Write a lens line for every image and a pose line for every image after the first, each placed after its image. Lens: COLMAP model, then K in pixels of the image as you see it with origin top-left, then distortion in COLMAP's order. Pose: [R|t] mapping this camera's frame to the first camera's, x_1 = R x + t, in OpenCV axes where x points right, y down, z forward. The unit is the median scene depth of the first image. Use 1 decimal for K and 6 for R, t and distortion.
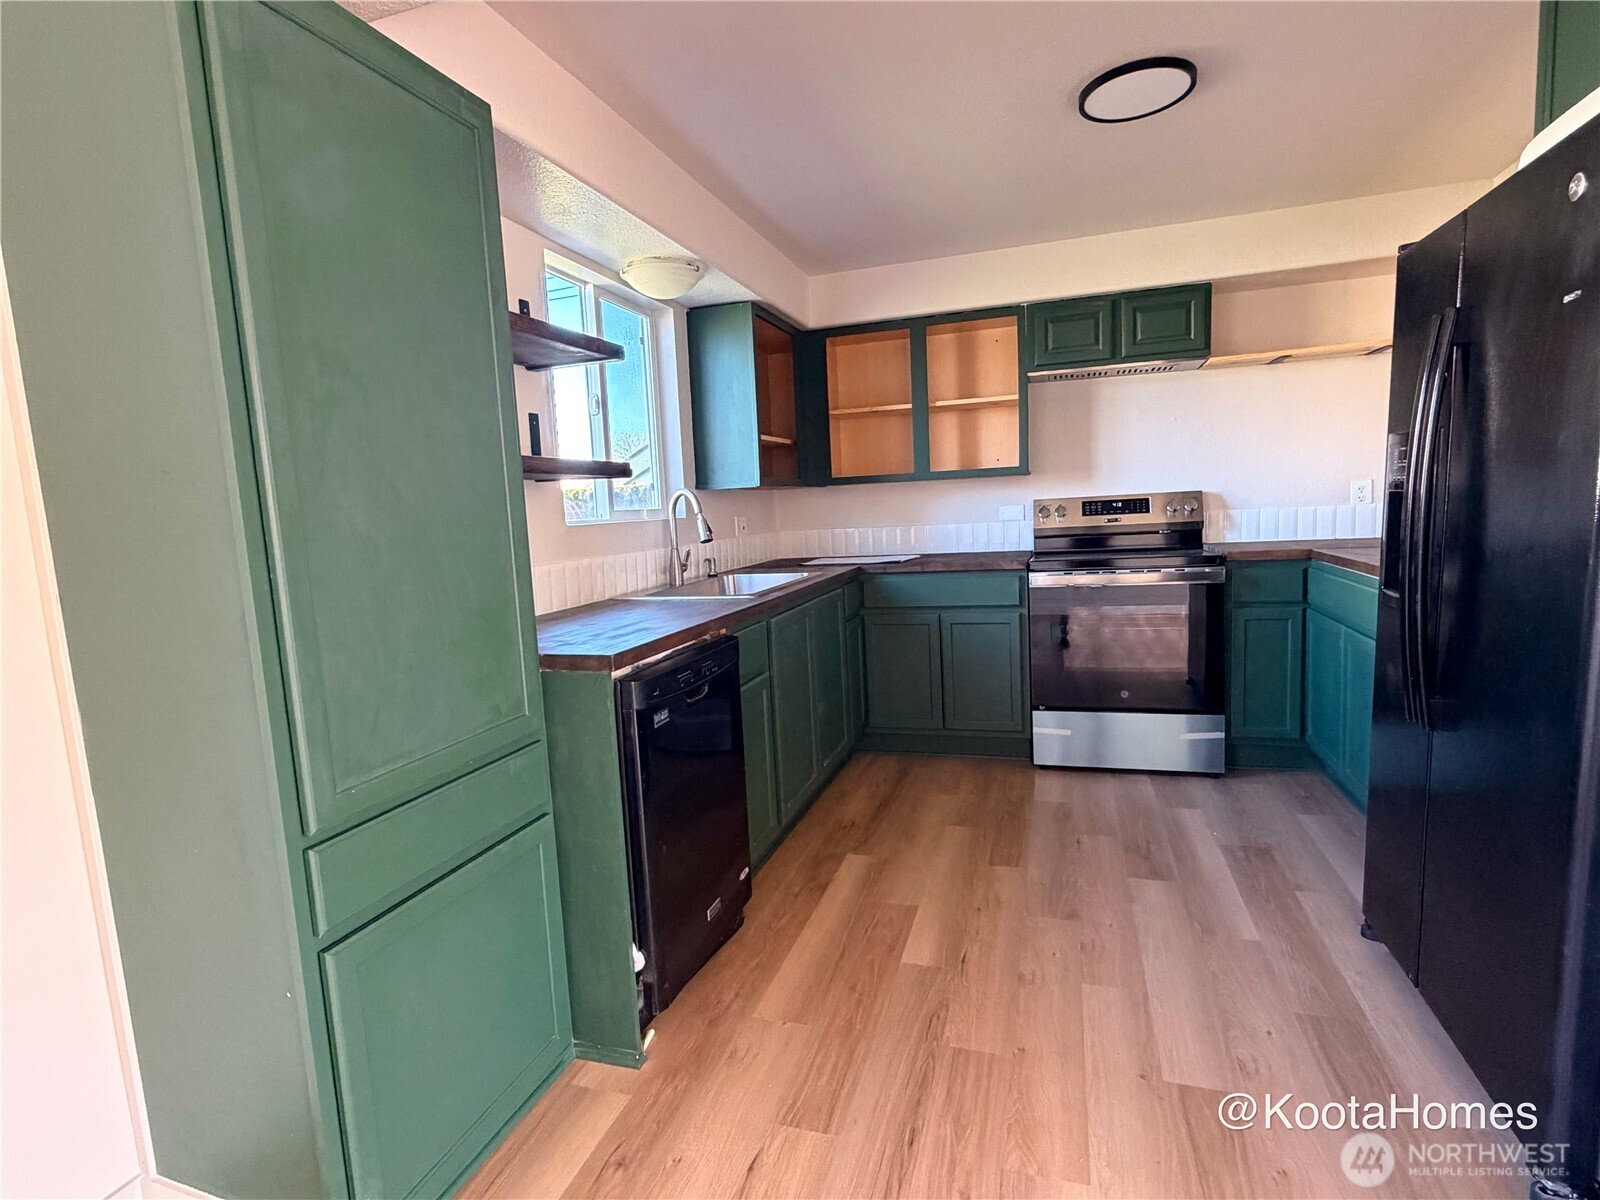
lens RADIAL K [[795.9, 0, 789.5], [0, 795.9, 600.2], [0, 0, 1]] dist [-0.002573, 0.000331]
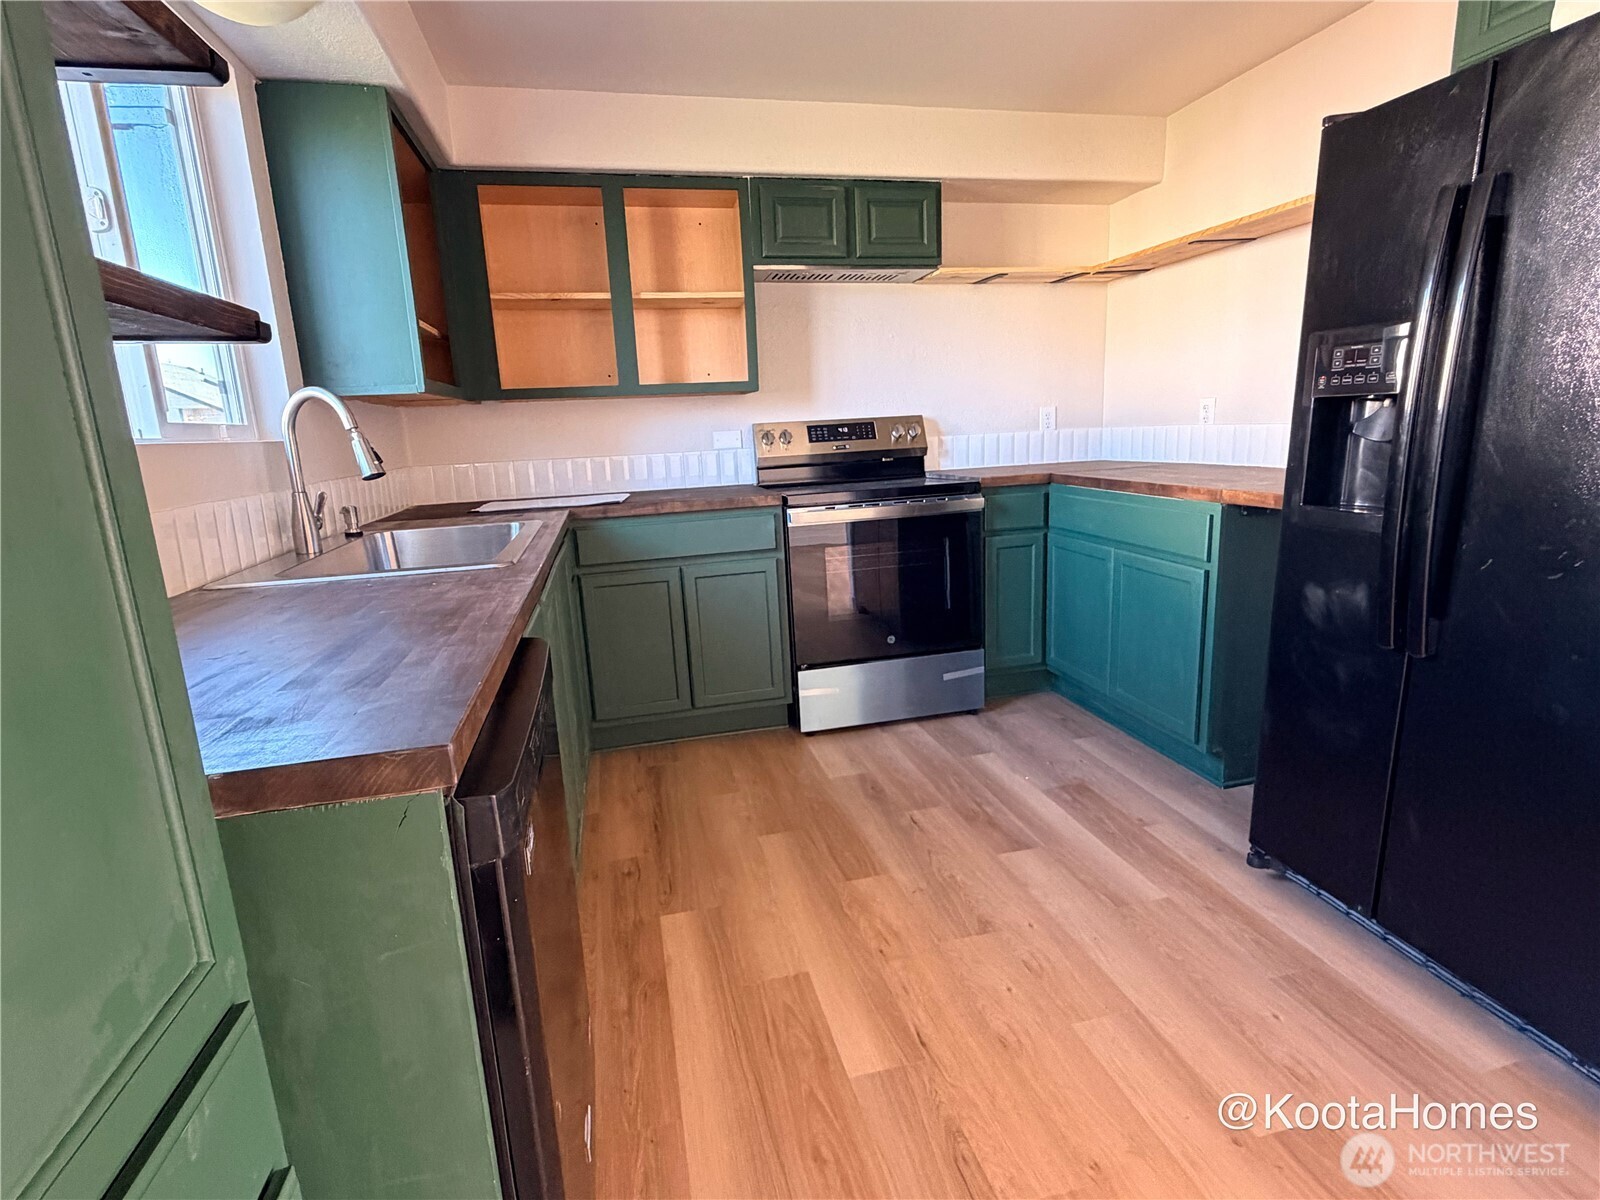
lens RADIAL K [[795.9, 0, 789.5], [0, 795.9, 600.2], [0, 0, 1]] dist [-0.002573, 0.000331]
pose [[0.850554, -0.100071, 0.516279, -0.134199], [0.063257, 0.994069, 0.088467, -0.013195], [-0.522070, -0.042587, 0.851839, 0.280727]]
